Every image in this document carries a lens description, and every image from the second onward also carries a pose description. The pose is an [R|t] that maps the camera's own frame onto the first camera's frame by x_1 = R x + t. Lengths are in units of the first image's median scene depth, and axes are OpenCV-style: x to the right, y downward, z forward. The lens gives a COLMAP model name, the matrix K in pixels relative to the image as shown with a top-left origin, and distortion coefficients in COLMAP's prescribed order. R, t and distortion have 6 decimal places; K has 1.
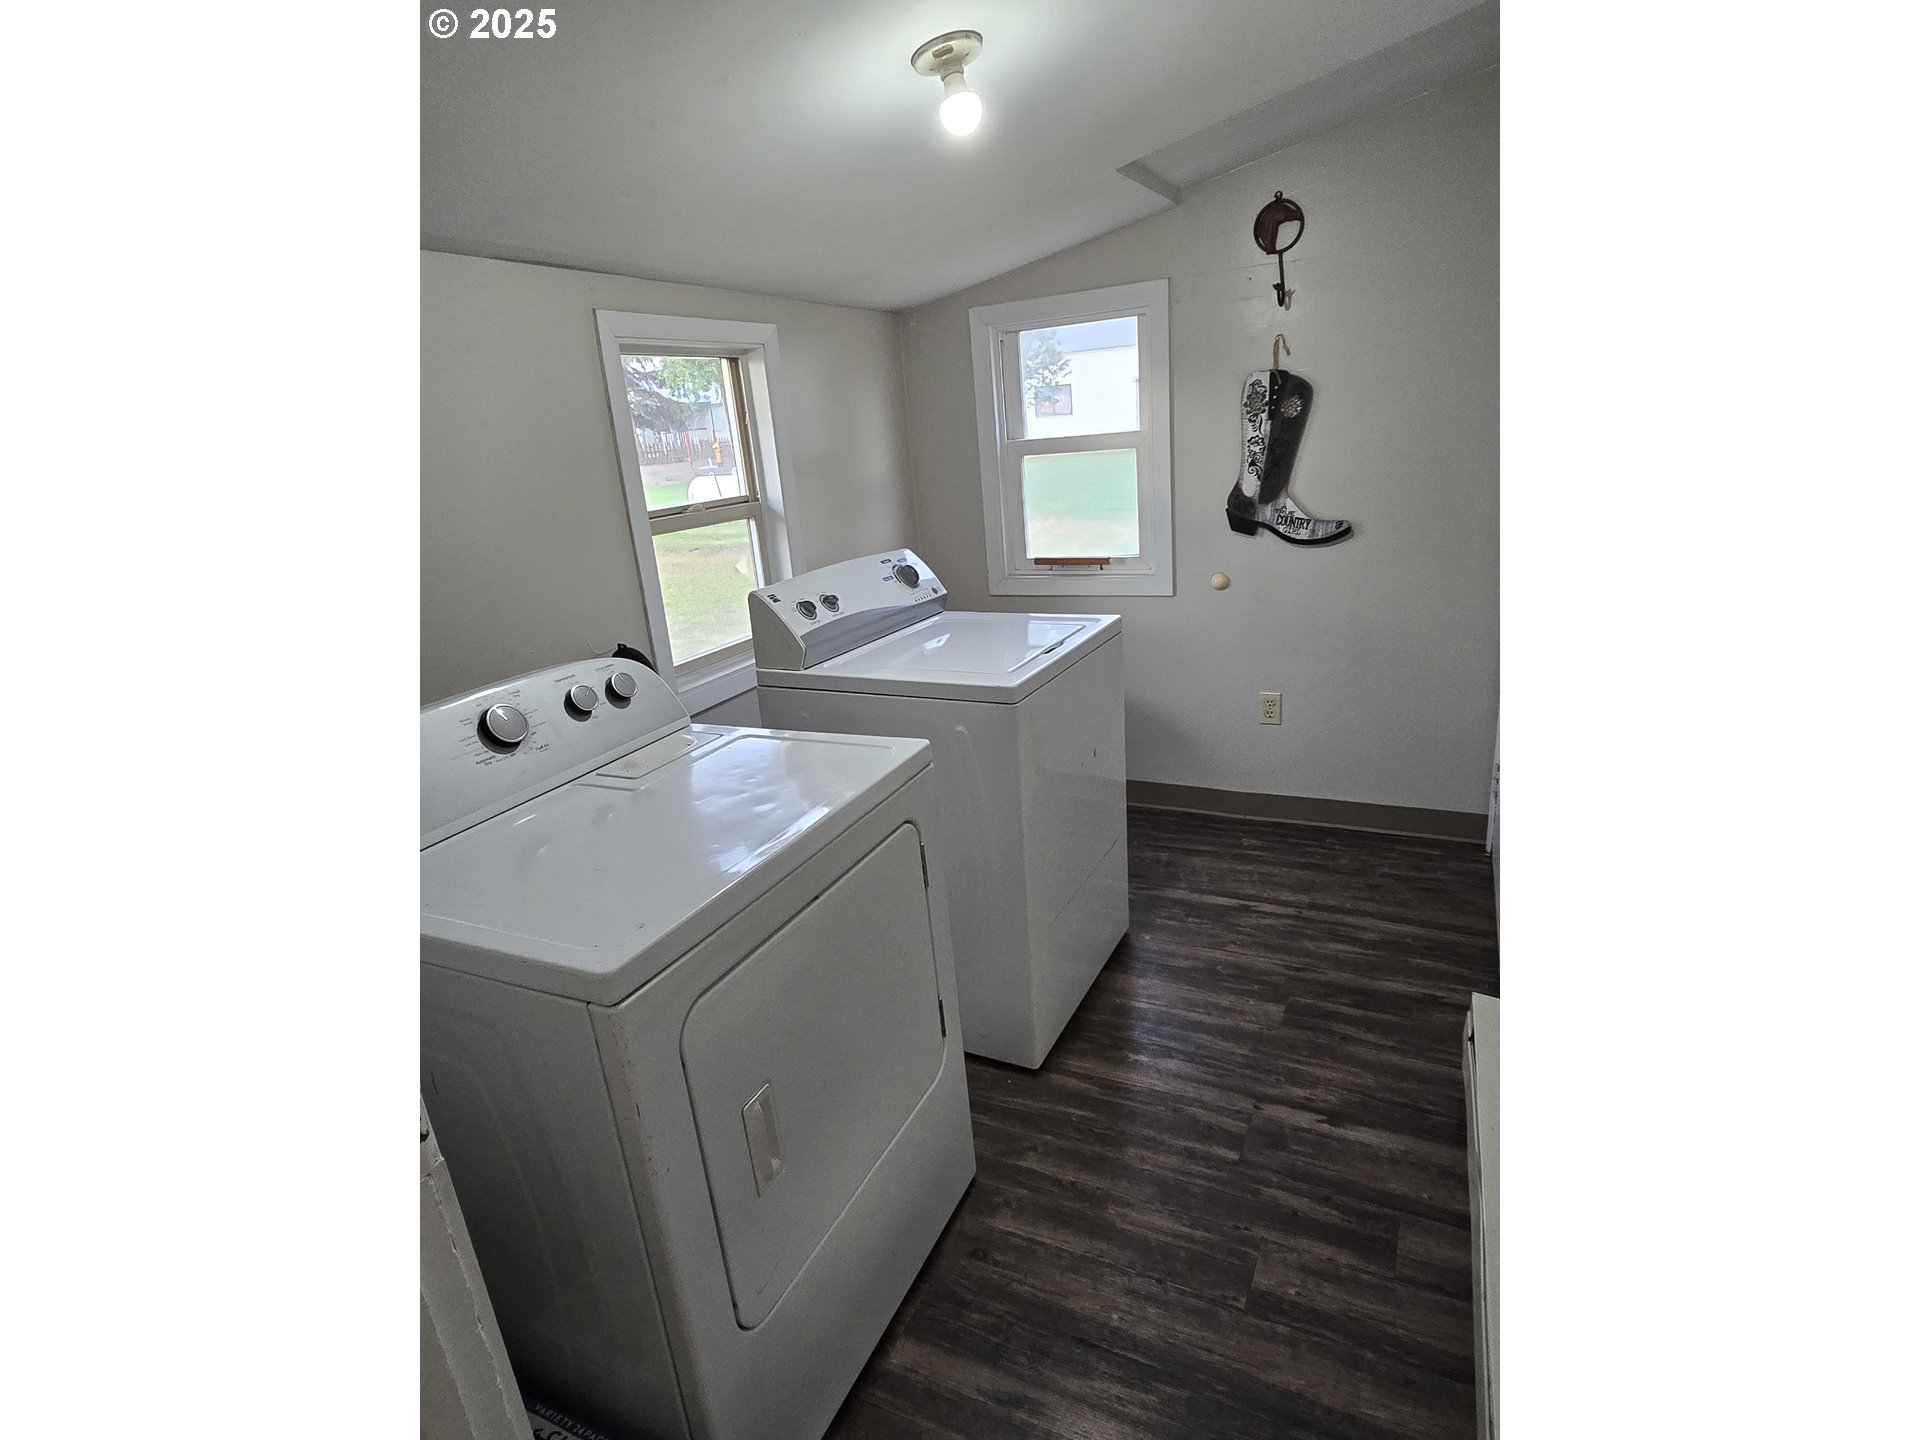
lens RADIAL K [[933.5, 0, 960.0], [0, 933.5, 720.0], [0, 0, 1]] dist [-0.002410, -0.000265]
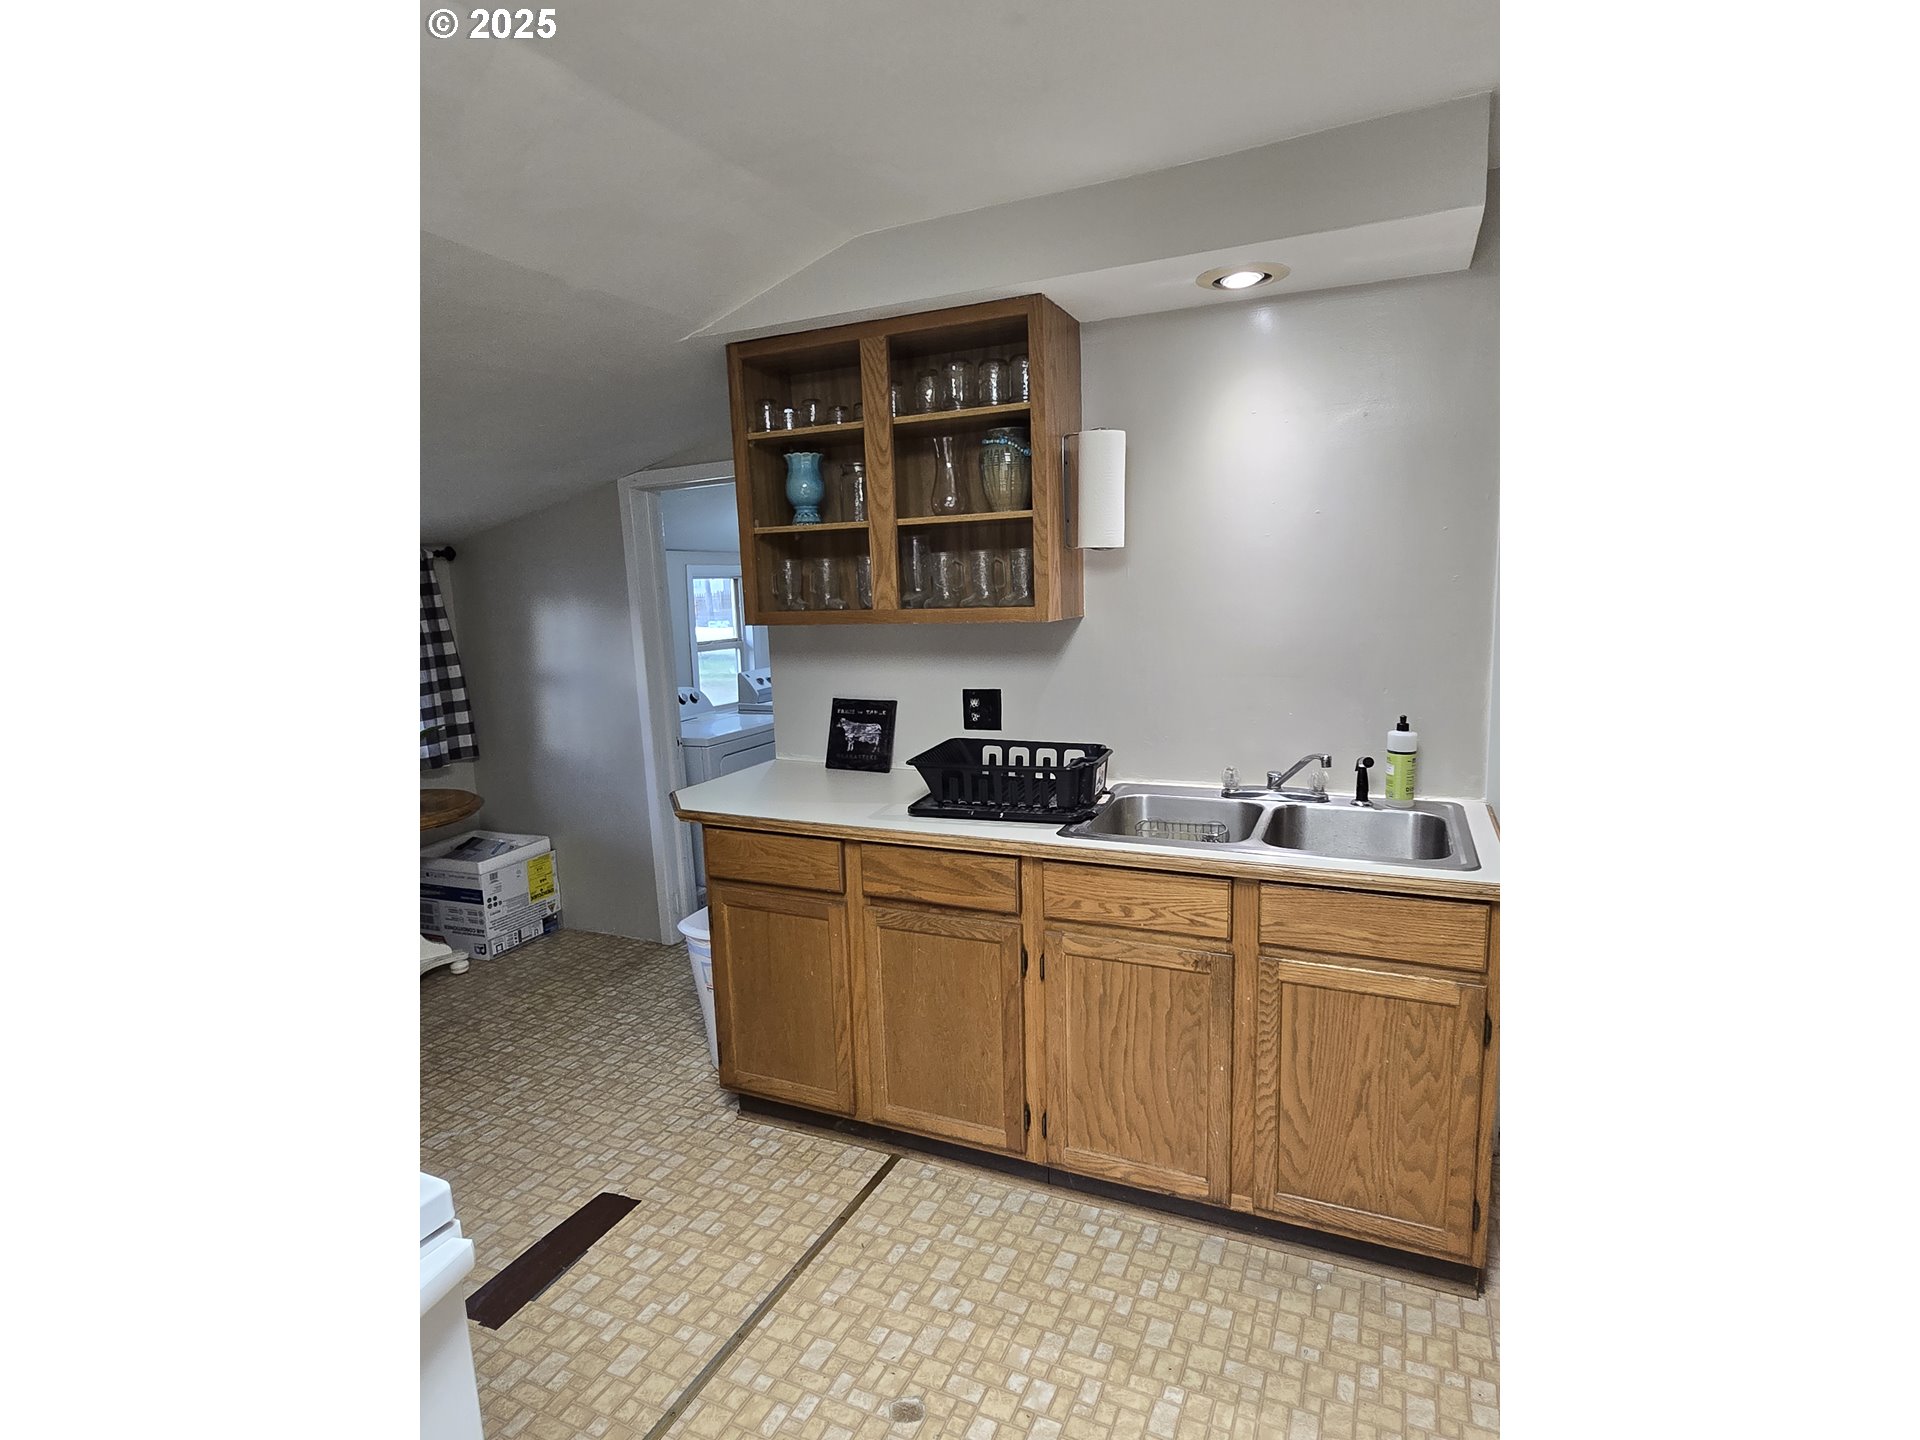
lens RADIAL K [[933.5, 0, 960.0], [0, 933.5, 720.0], [0, 0, 1]] dist [-0.002410, -0.000265]
pose [[0.998613, 0.035704, 0.038684, 0.271868], [-0.028857, 0.985873, -0.164989, 0.371158], [-0.044029, 0.163644, 0.985536, -1.440886]]
